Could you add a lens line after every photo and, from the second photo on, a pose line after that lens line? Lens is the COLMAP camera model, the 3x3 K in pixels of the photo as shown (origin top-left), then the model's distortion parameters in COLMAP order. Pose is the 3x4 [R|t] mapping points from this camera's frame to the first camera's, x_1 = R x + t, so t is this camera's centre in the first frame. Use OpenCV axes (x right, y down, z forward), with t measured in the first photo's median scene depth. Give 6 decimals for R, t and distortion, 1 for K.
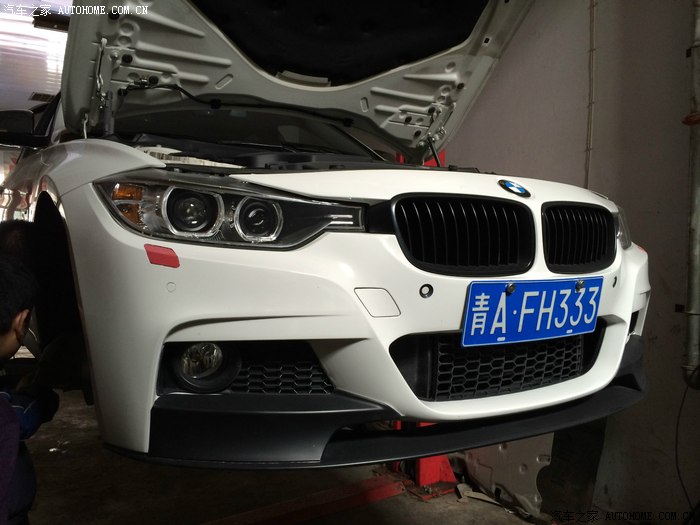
lens RADIAL K [[613.3, 0, 349.9], [0, 613.3, 262.6], [0, 0, 1]] dist [0.009907, 0.001234]
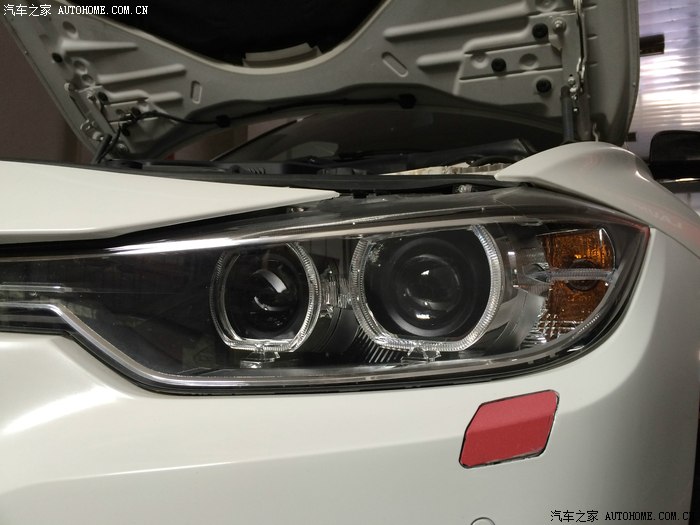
lens RADIAL K [[613.3, 0, 350.0], [0, 613.3, 262.6], [0, 0, 1]] dist [0.009907, 0.001234]
pose [[0.483289, -0.006331, -0.875438, 0.572922], [-0.051933, 0.998006, -0.035888, -0.056256], [0.873919, 0.062809, 0.481996, 0.791975]]
